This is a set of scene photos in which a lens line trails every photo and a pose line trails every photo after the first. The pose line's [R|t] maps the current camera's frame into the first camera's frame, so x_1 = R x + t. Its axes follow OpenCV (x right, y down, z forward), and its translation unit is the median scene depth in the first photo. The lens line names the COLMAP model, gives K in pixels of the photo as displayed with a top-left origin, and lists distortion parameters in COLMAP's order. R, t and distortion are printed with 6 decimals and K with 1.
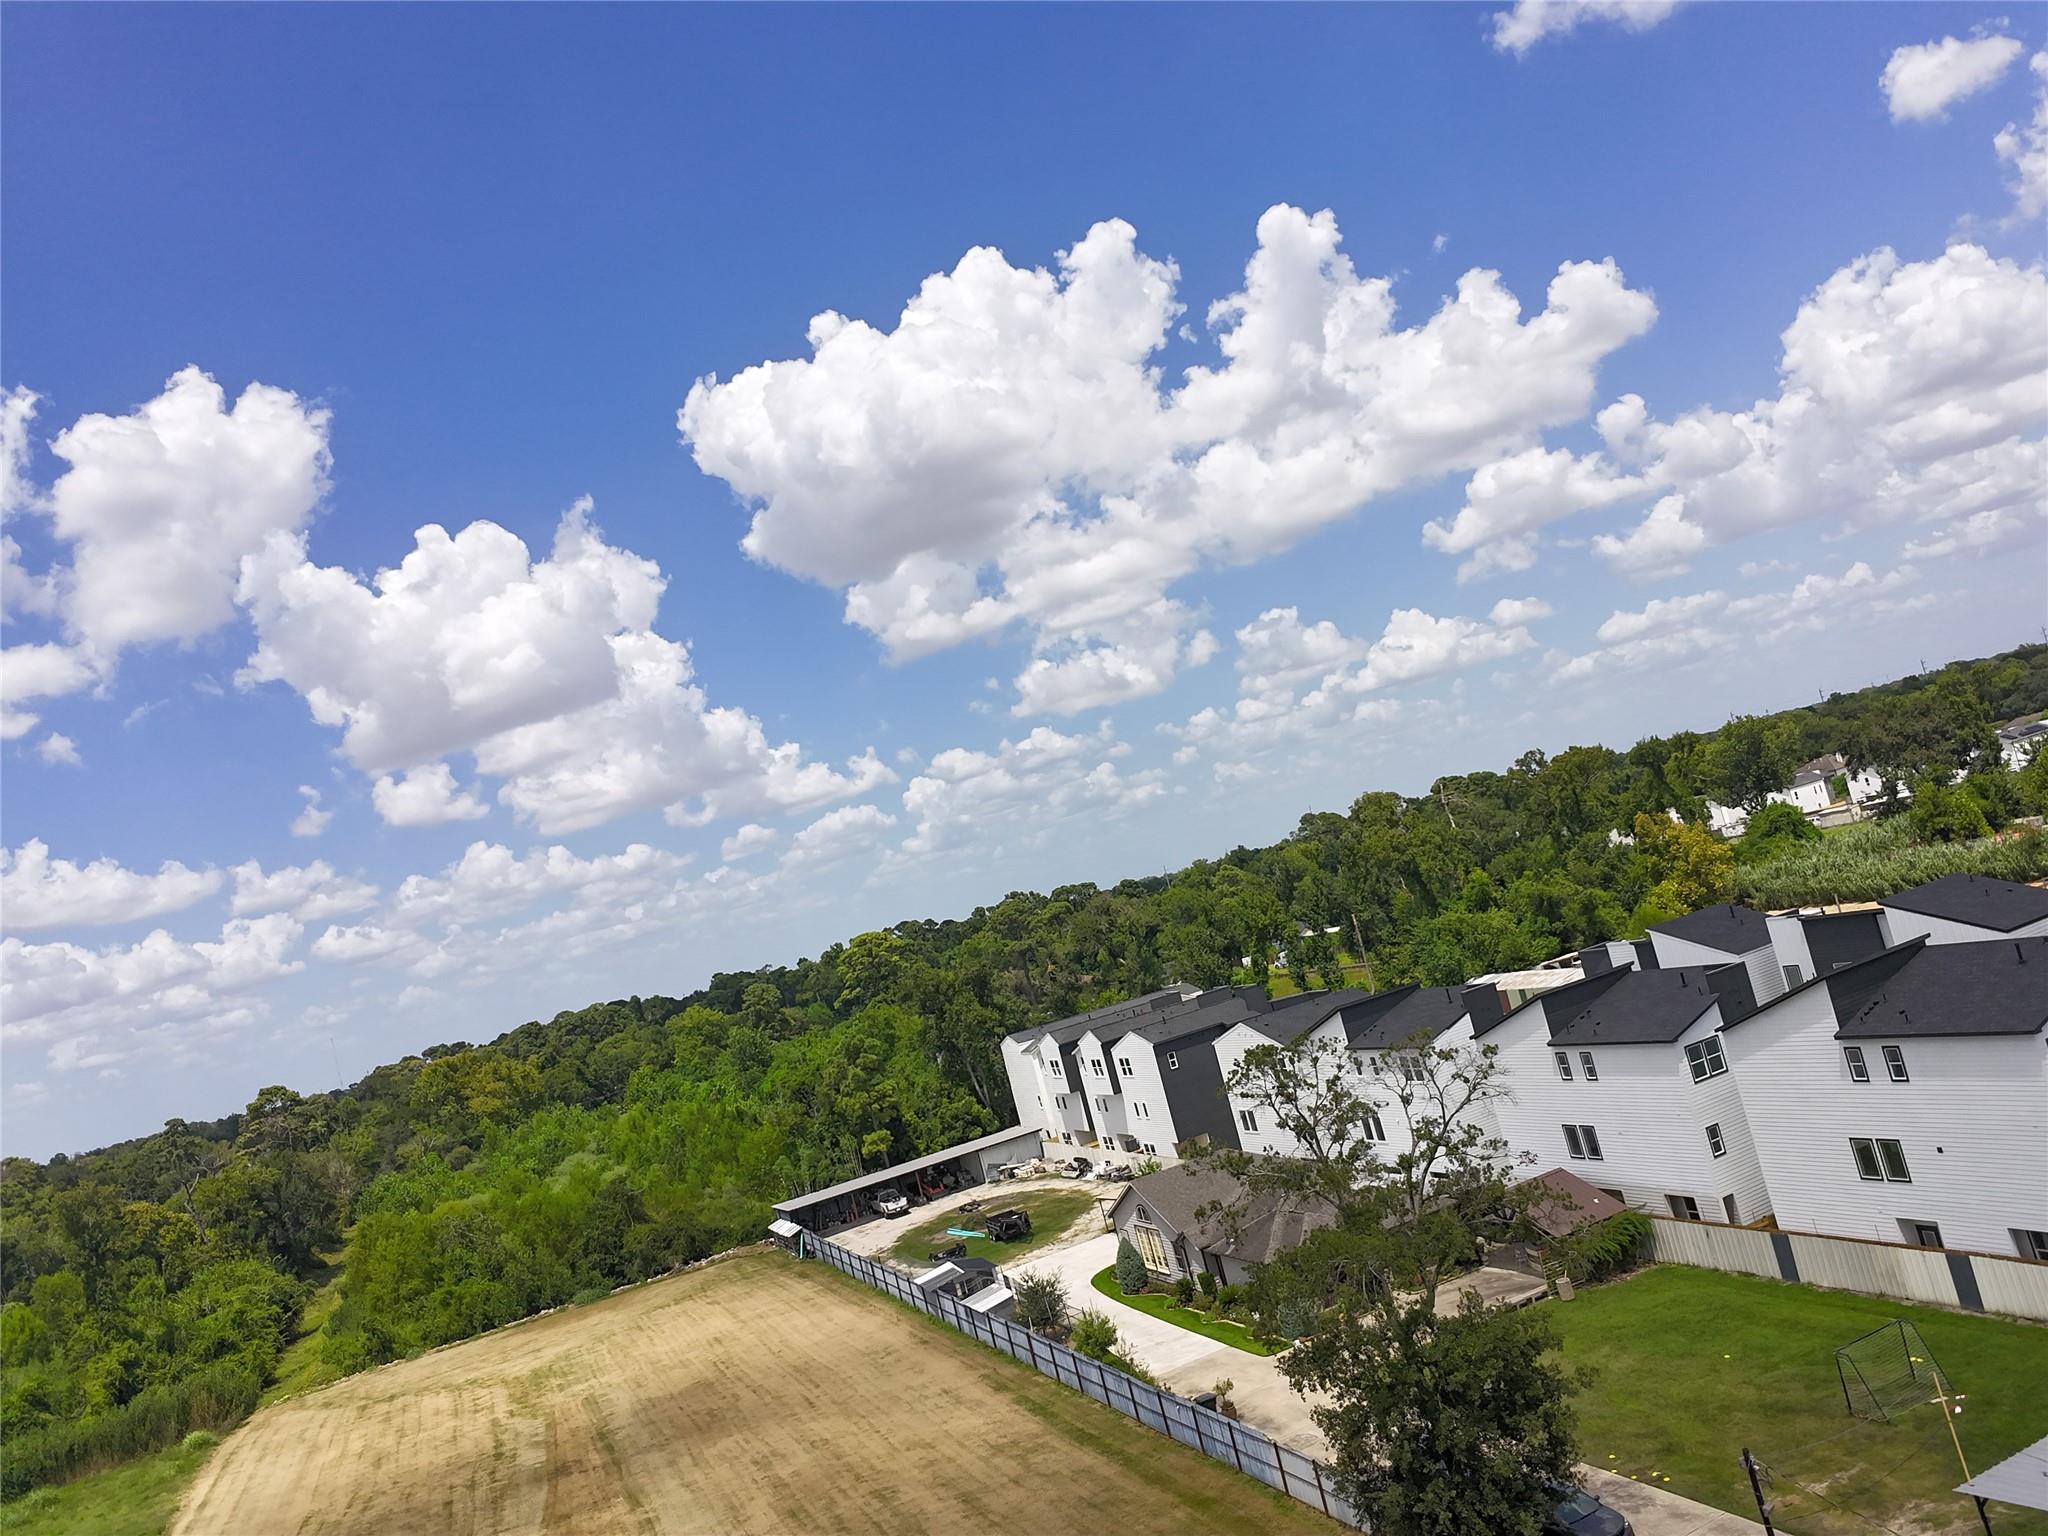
lens RADIAL K [[1515.2, 0, 1025.5], [0, 1515.2, 769.7], [0, 0, 1]] dist [-0.033554, -0.007859]
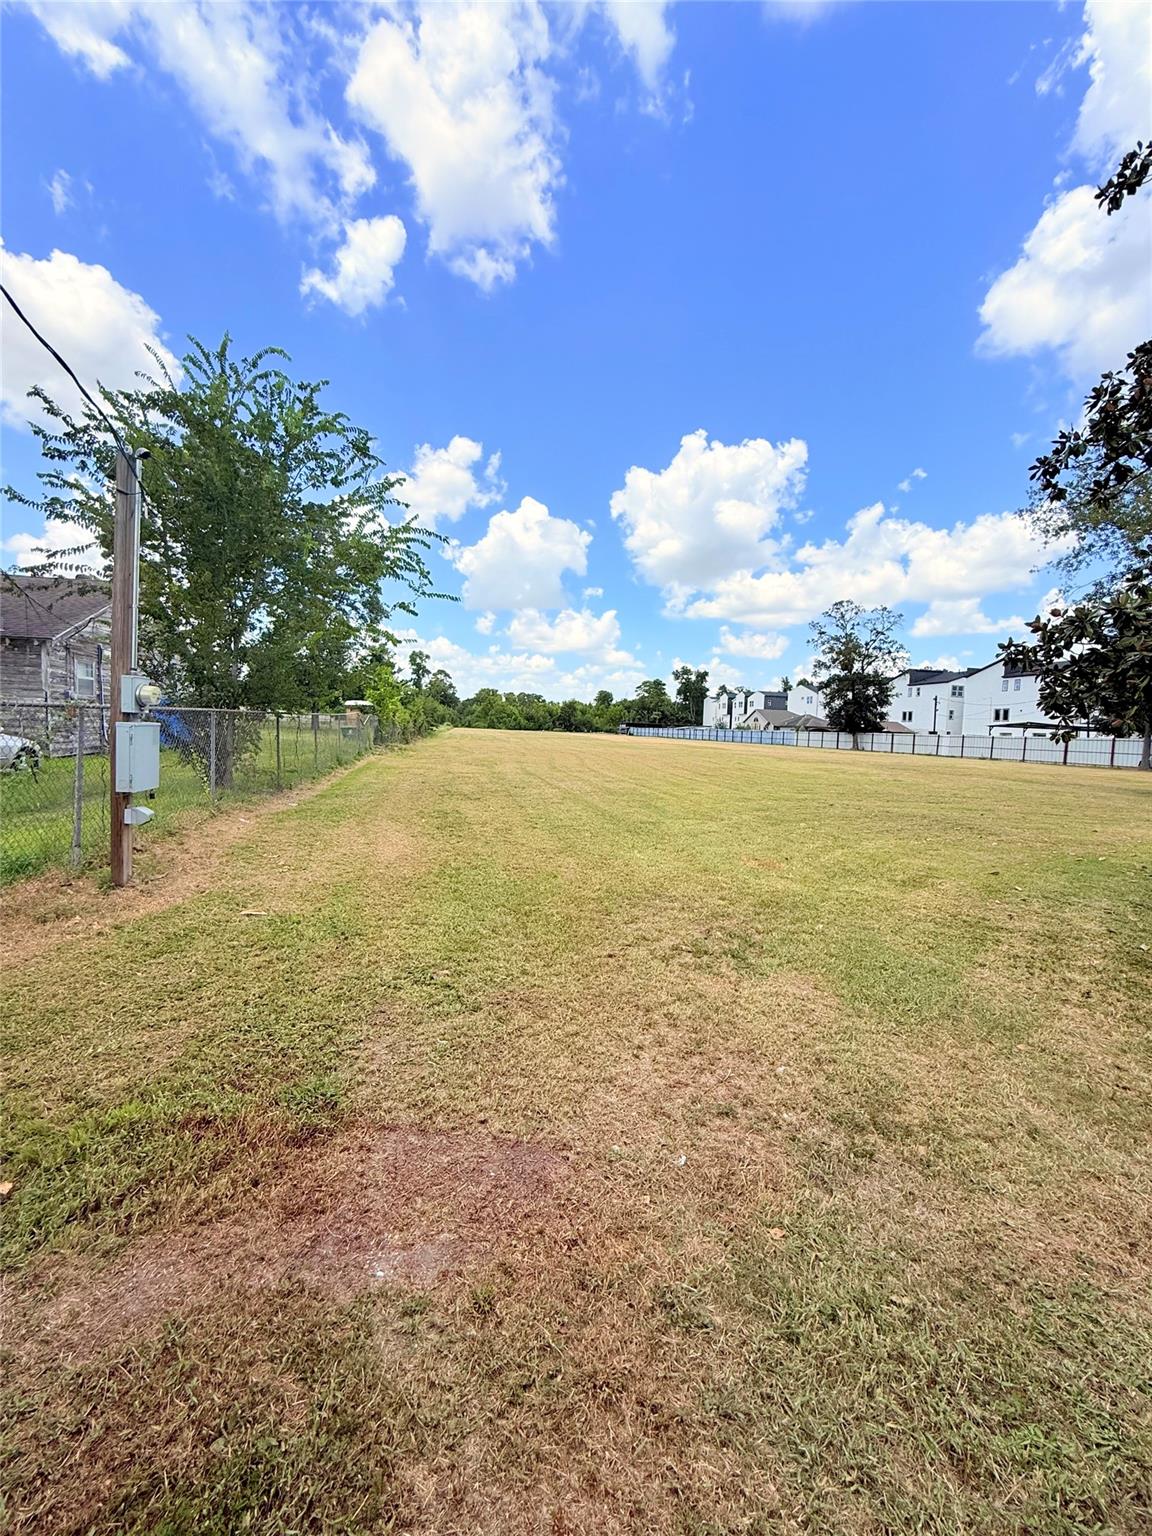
lens RADIAL K [[613.0, 0, 574.9], [0, 613.0, 760.7], [0, 0, 1]] dist [0.000273, -0.001703]
pose [[0.942856, 0.296357, -0.152298, -0.042248], [-0.267288, 0.945624, 0.185345, 0.161583], [0.198945, -0.134046, 0.970800, -0.245911]]
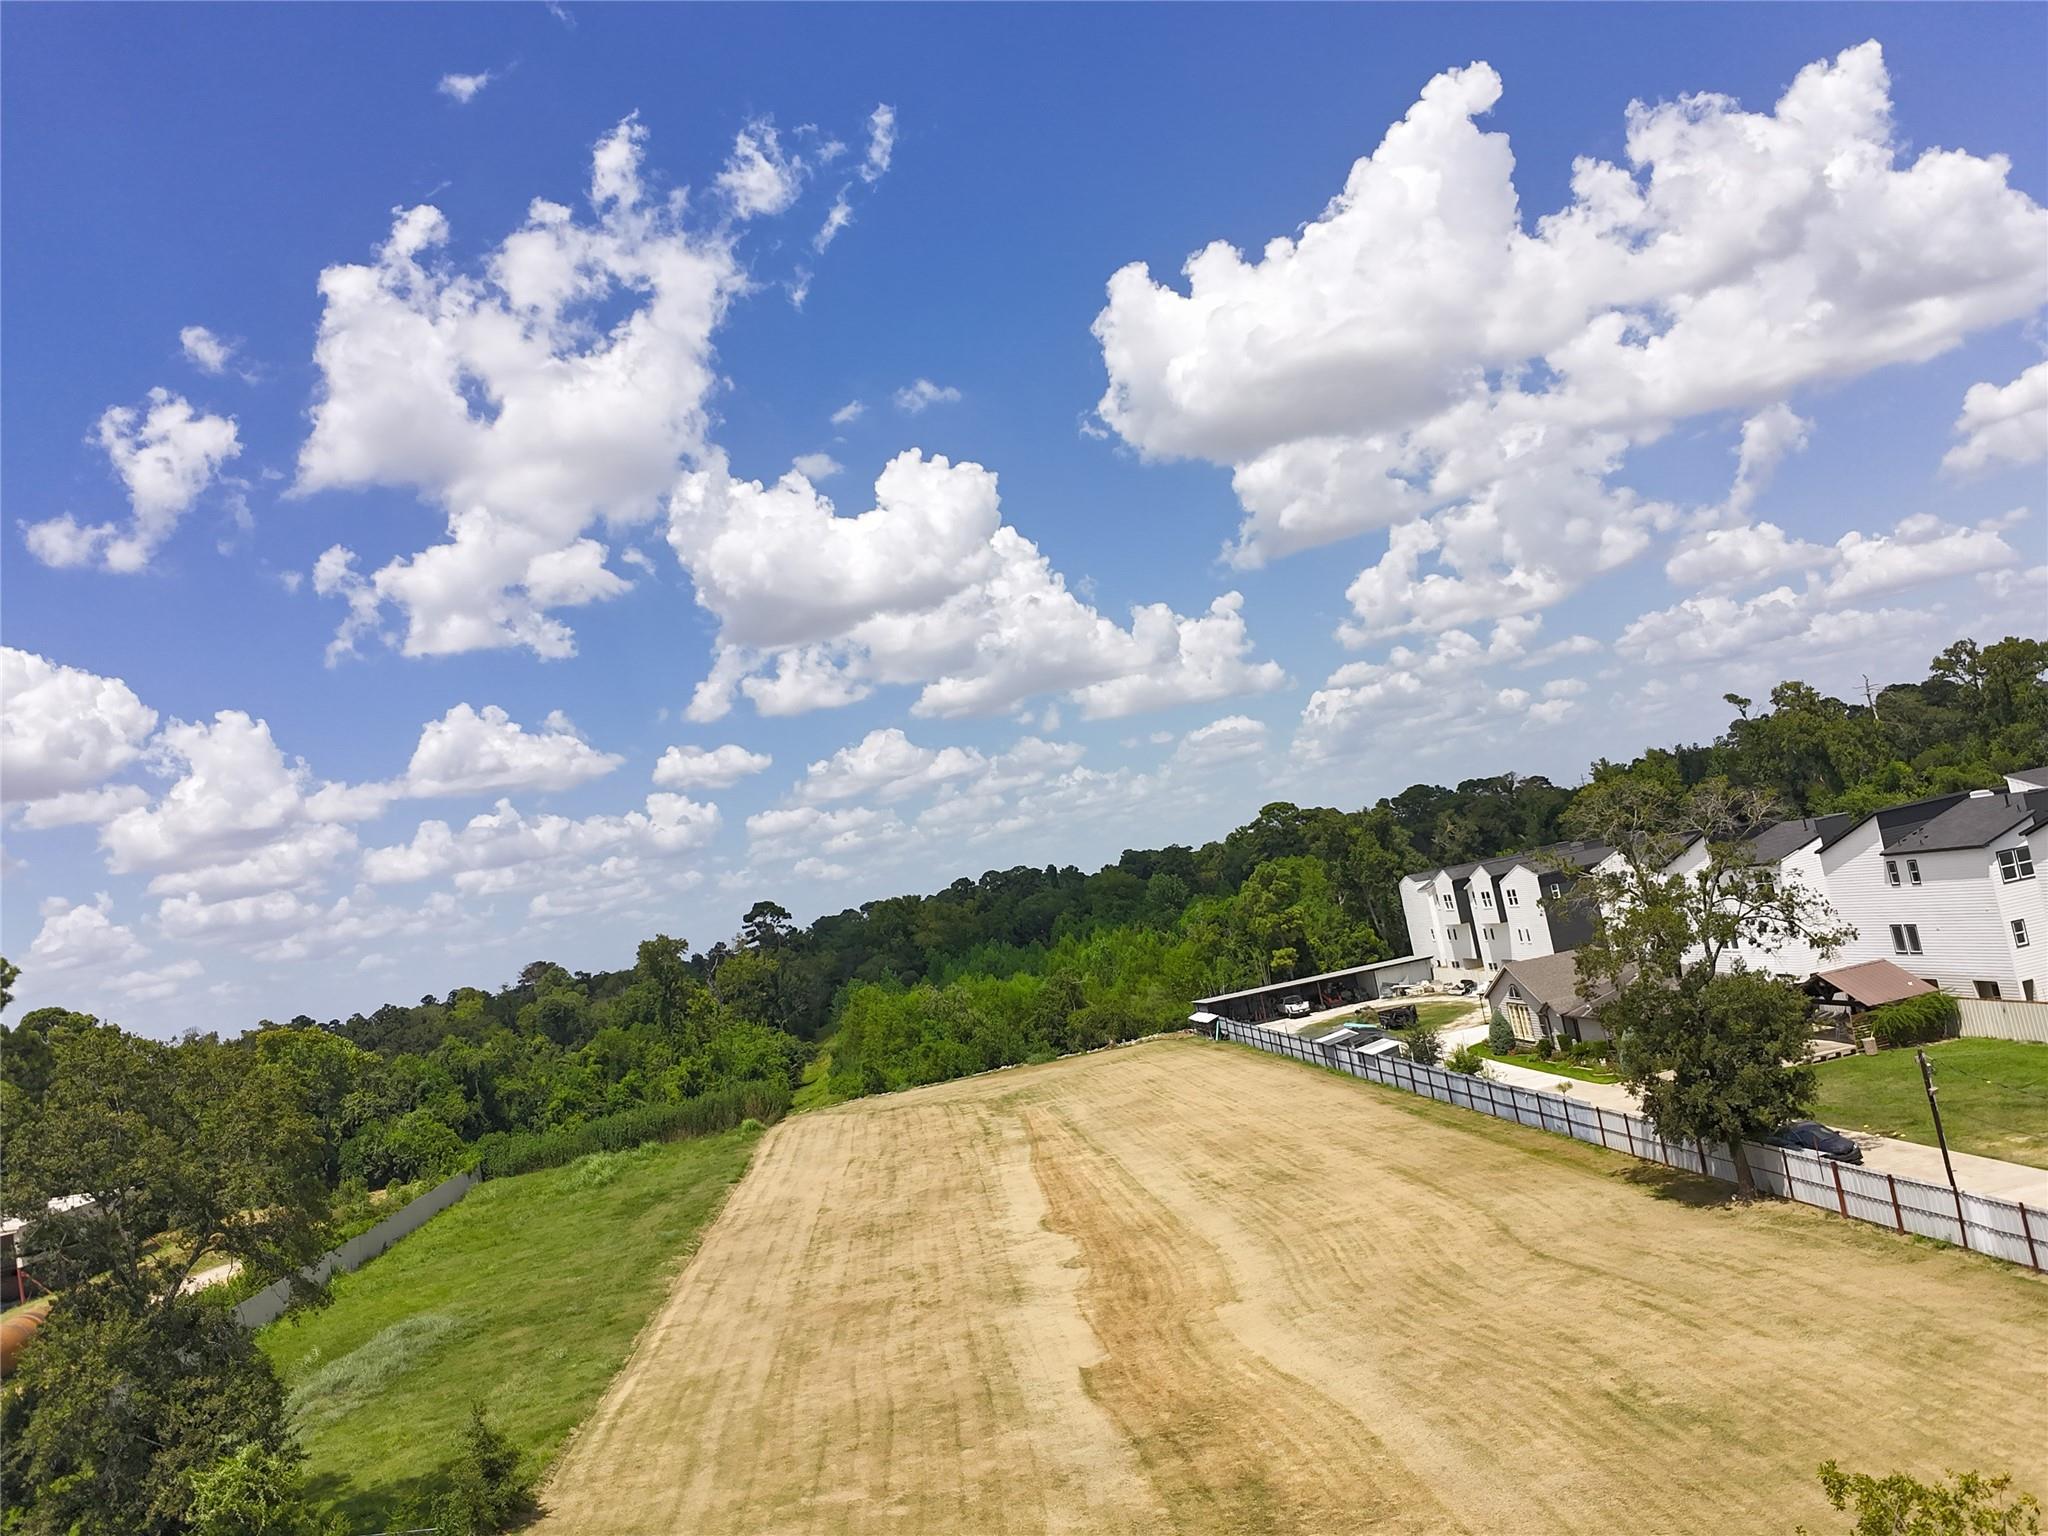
lens RADIAL K [[1515.2, 0, 1019.0], [0, 1515.2, 768.8], [0, 0, 1]] dist [-0.033554, -0.007859]
pose [[0.963125, 0.047386, -0.264847, 0.005606], [-0.029951, 0.997133, 0.069489, 0.032226], [0.267381, -0.058994, 0.961783, -0.162606]]
